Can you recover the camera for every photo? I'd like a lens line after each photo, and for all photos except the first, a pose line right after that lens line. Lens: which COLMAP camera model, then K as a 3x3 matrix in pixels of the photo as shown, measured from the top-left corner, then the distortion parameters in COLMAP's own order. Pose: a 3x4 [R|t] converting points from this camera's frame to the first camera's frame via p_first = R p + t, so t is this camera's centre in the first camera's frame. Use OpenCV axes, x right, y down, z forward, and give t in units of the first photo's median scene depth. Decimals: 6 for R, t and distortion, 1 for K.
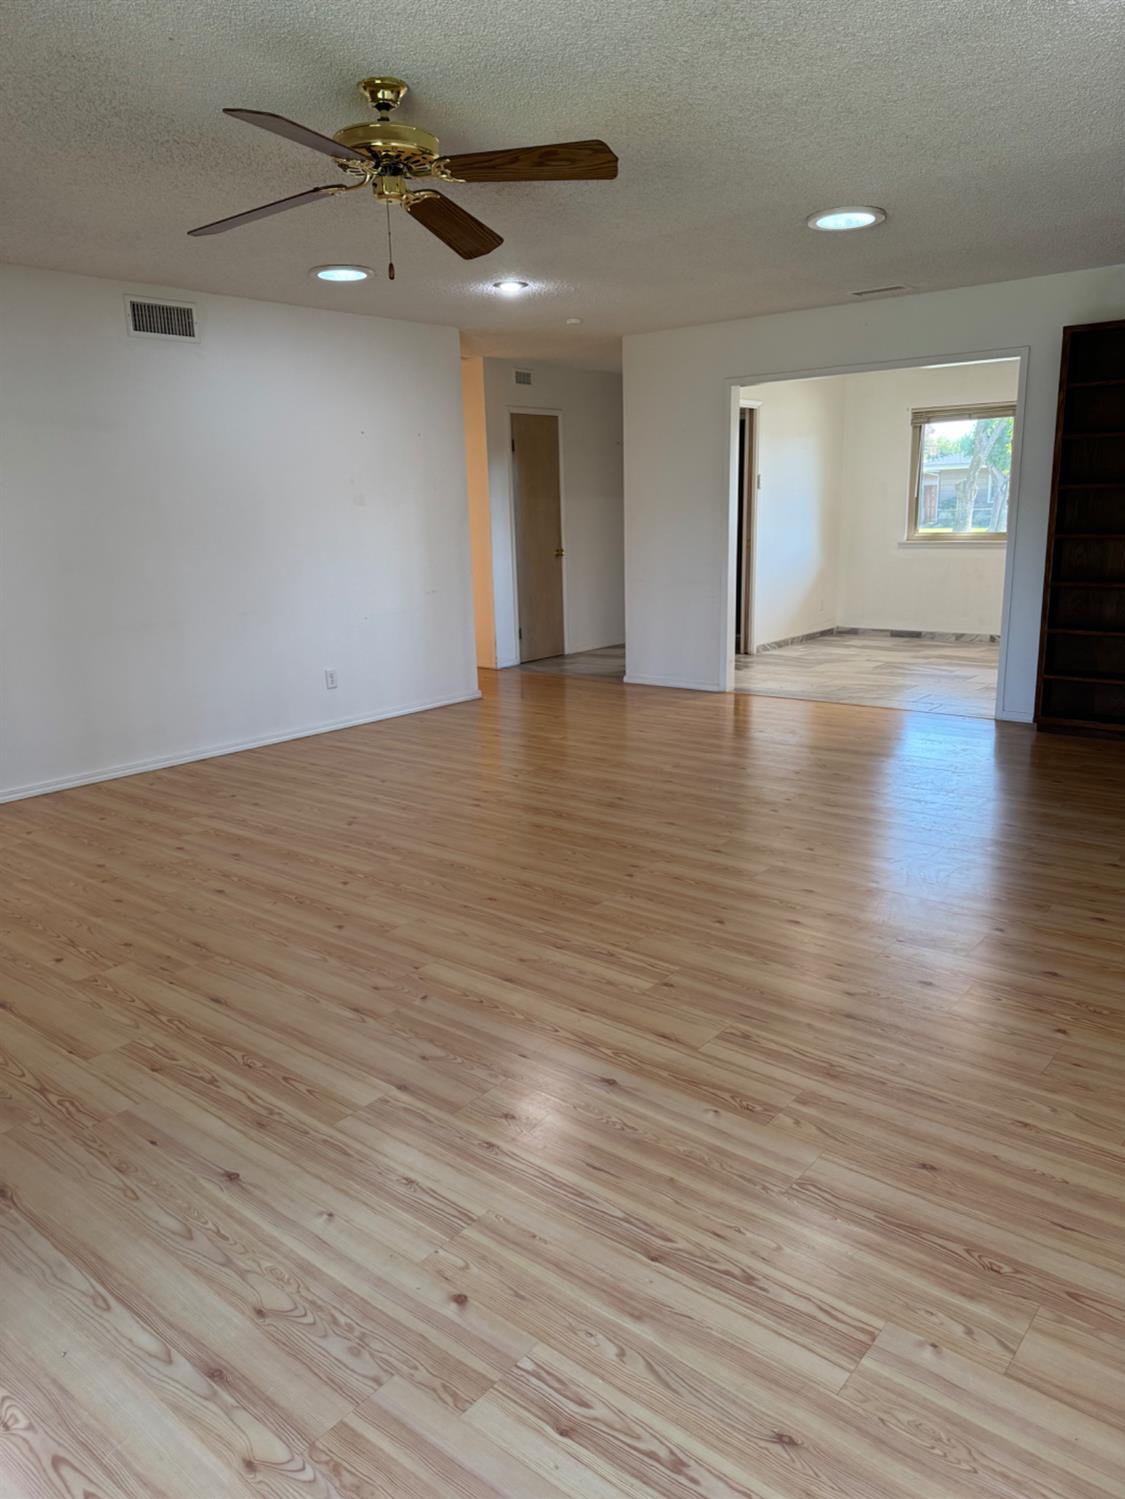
lens RADIAL K [[1048.2, 0, 561.2], [0, 1048.2, 755.6], [0, 0, 1]] dist [0.034476, -0.035661]
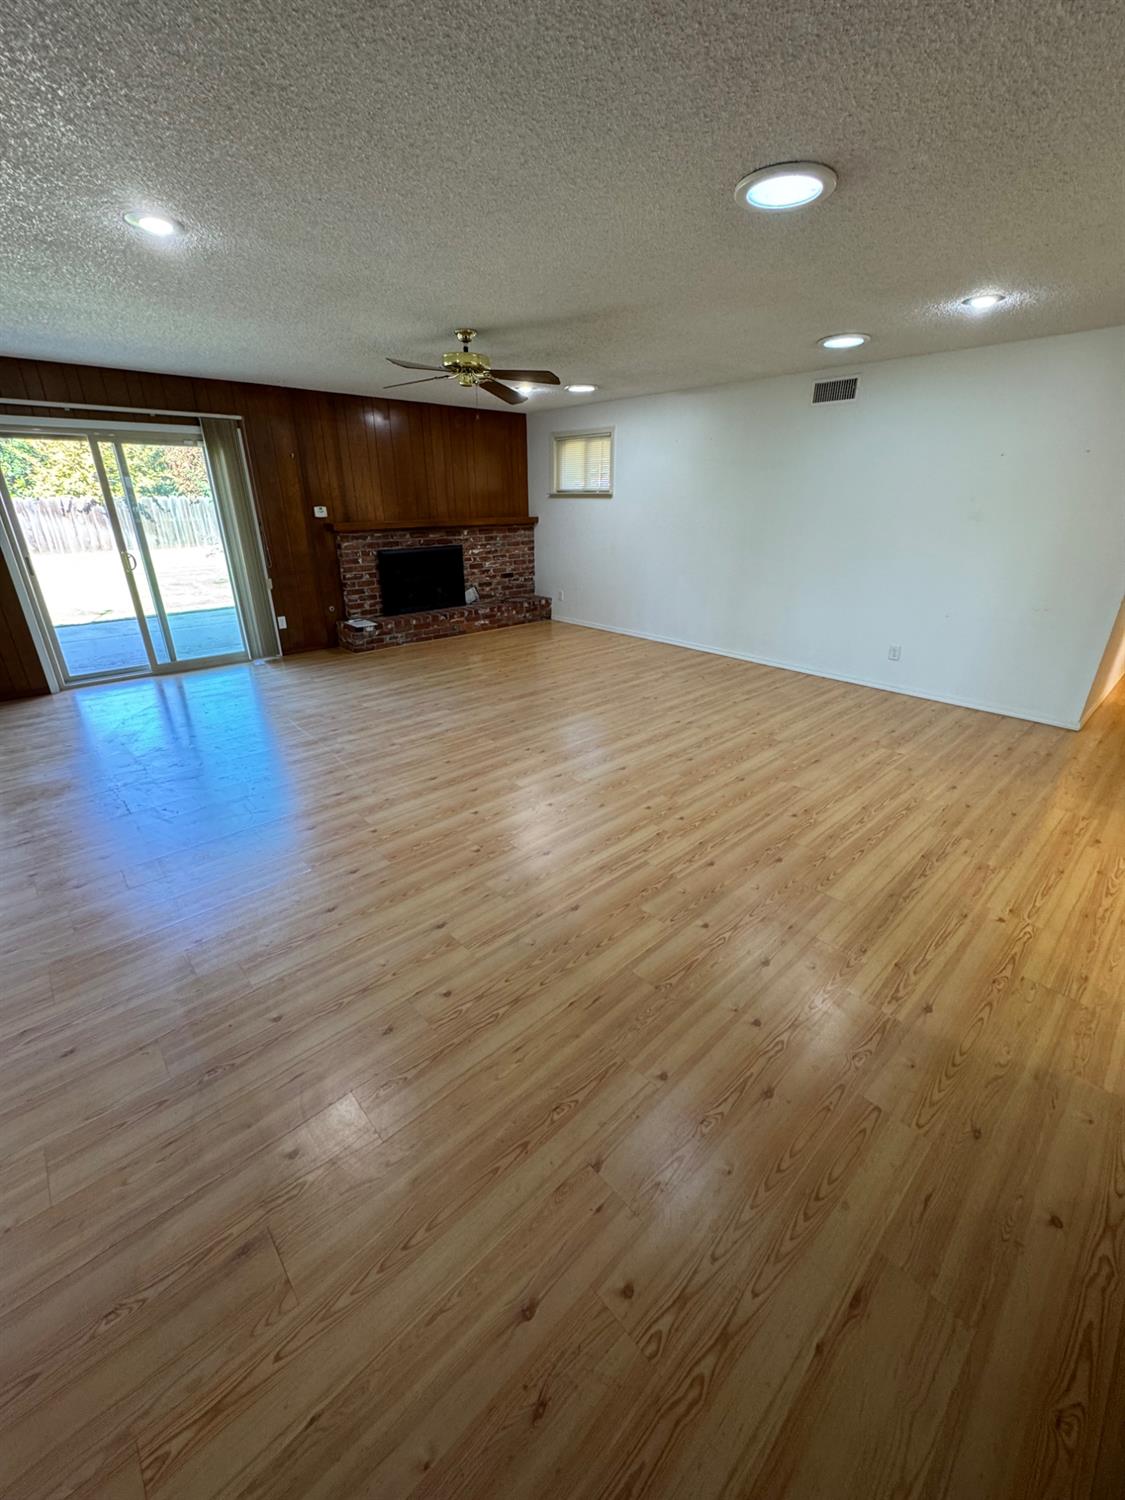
lens RADIAL K [[594.6, 0, 563.0], [0, 594.6, 743.5], [0, 0, 1]] dist [-0.003513, 0.000621]
pose [[-0.145803, 0.402134, -0.903897, 0.832279], [-0.222389, 0.876955, 0.426020, -0.290160], [0.963994, 0.263132, -0.038432, 0.949217]]
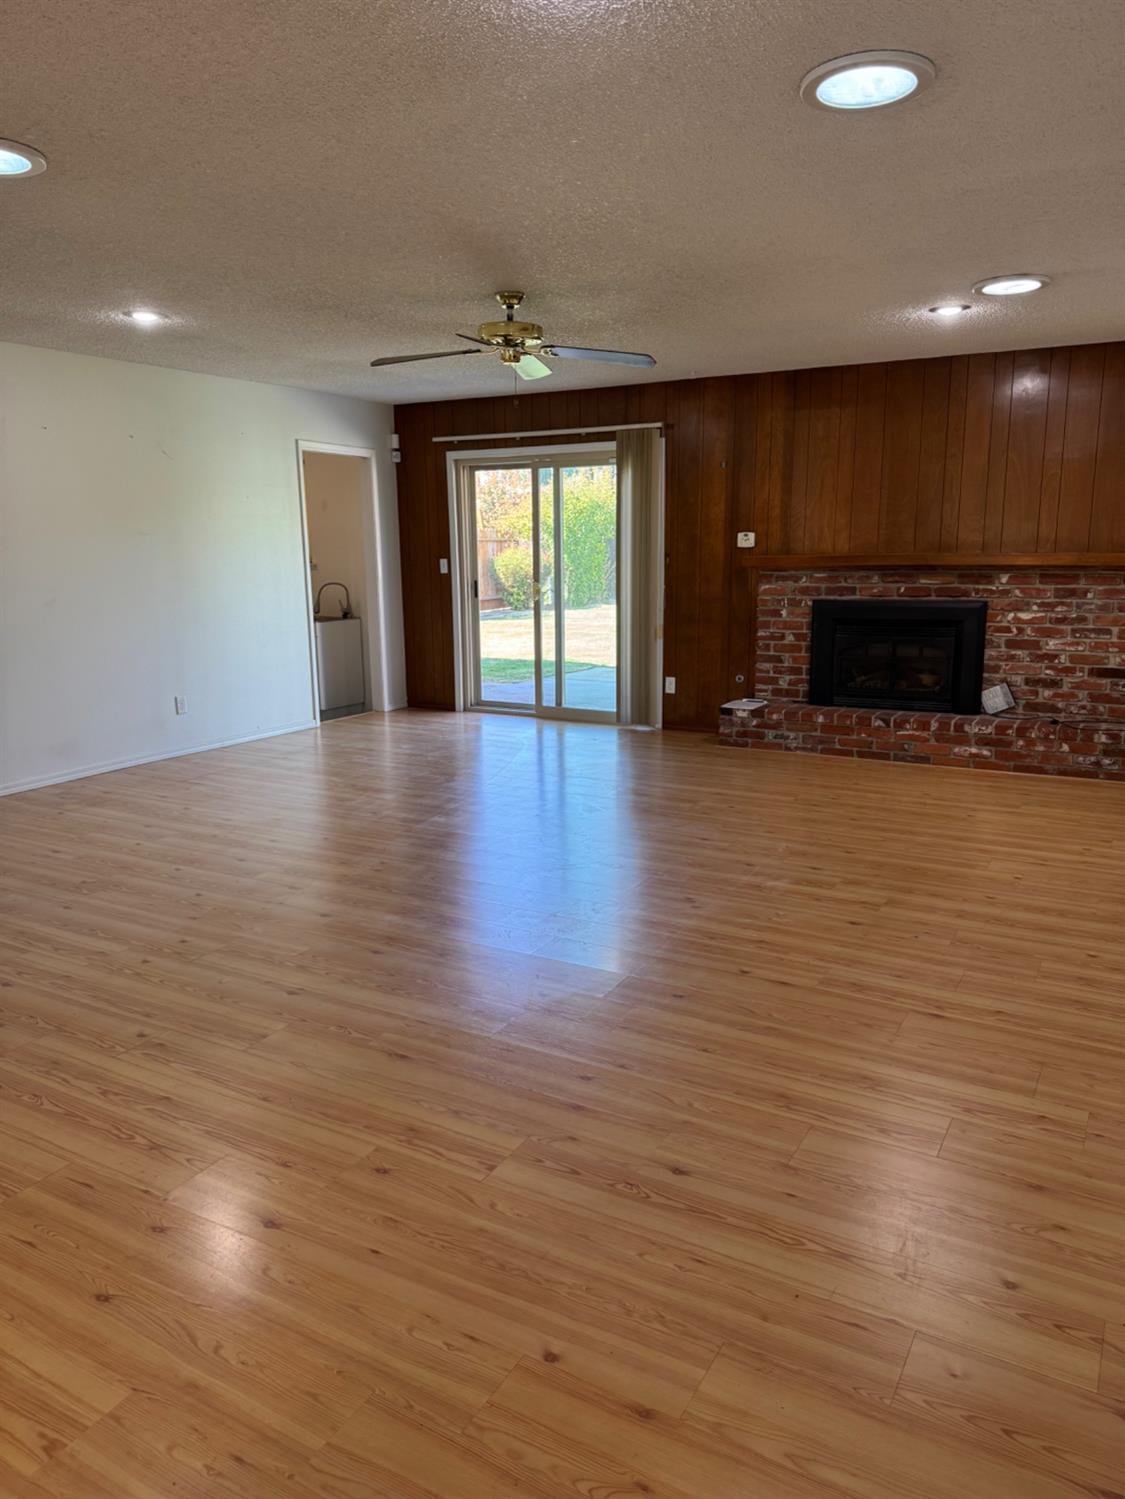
lens RADIAL K [[1048.2, 0, 567.6], [0, 1048.2, 749.1], [0, 0, 1]] dist [0.034476, -0.035661]
pose [[-0.985163, 0.066715, -0.158126, 0.034097], [-0.004825, 0.910223, 0.414090, -0.433223], [0.171556, 0.408709, -0.896396, 1.779370]]
